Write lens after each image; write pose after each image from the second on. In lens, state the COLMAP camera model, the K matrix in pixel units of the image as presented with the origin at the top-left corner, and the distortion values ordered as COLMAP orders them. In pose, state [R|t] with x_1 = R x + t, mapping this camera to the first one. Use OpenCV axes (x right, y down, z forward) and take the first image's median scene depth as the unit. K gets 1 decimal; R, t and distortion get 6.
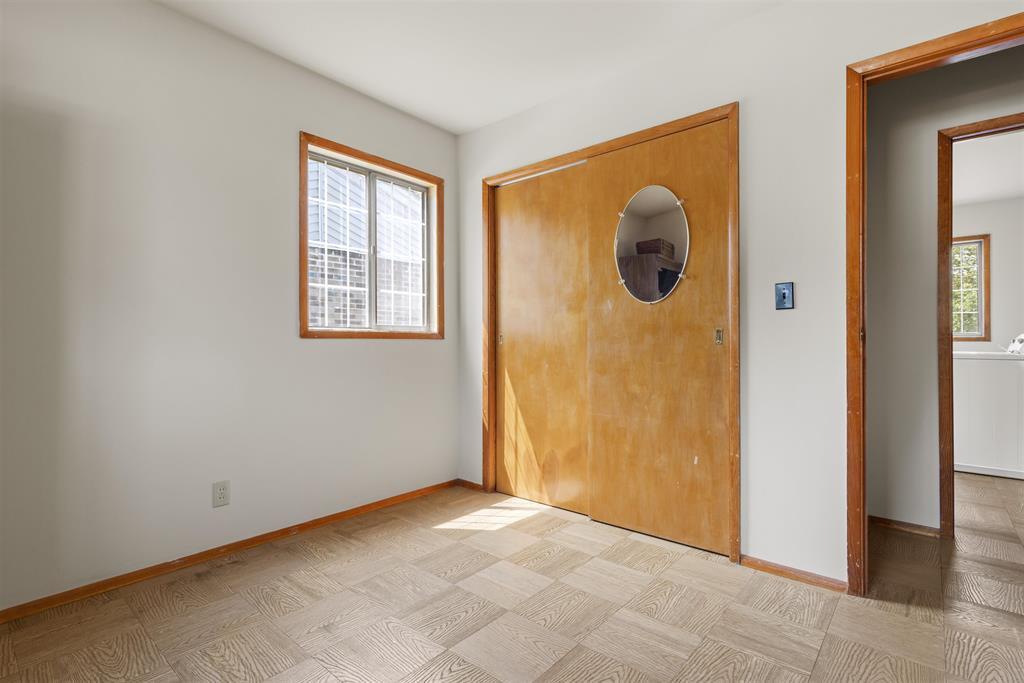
lens RADIAL K [[481.4, 0, 512.0], [0, 481.4, 341.5], [0, 0, 1]] dist [0.001325, 0.000269]
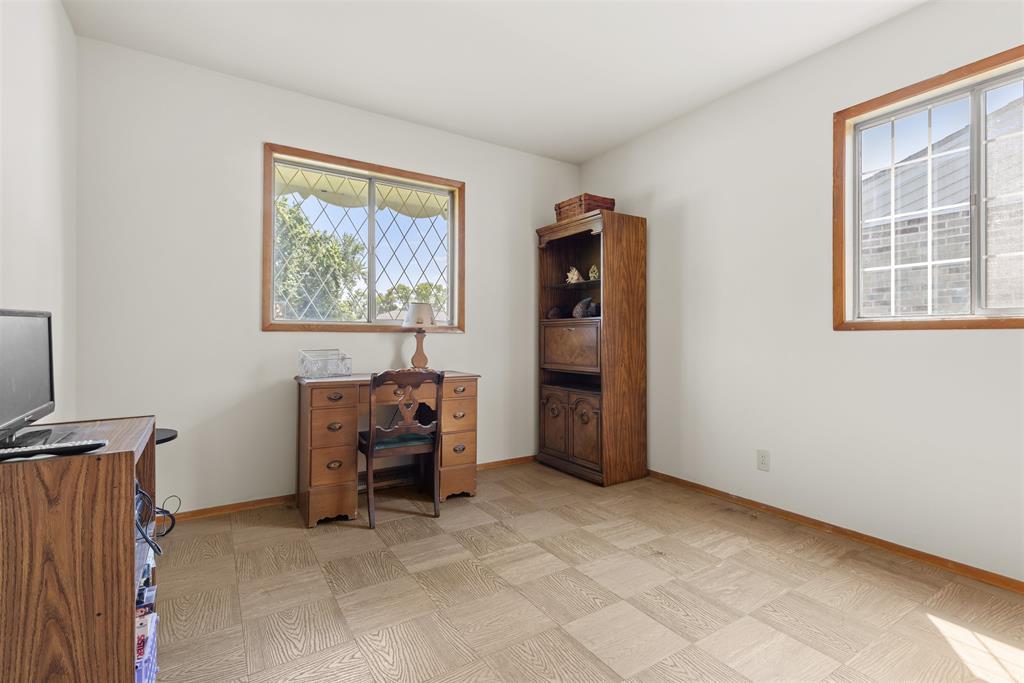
lens RADIAL K [[462.9, 0, 512.0], [0, 462.9, 341.5], [0, 0, 1]] dist [-0.000962, 0.000048]
pose [[-0.271427, 0.012566, -0.962377, 0.608836], [0.002720, 0.999921, 0.012289, 0.001466], [0.962455, 0.000718, -0.271439, 0.631216]]
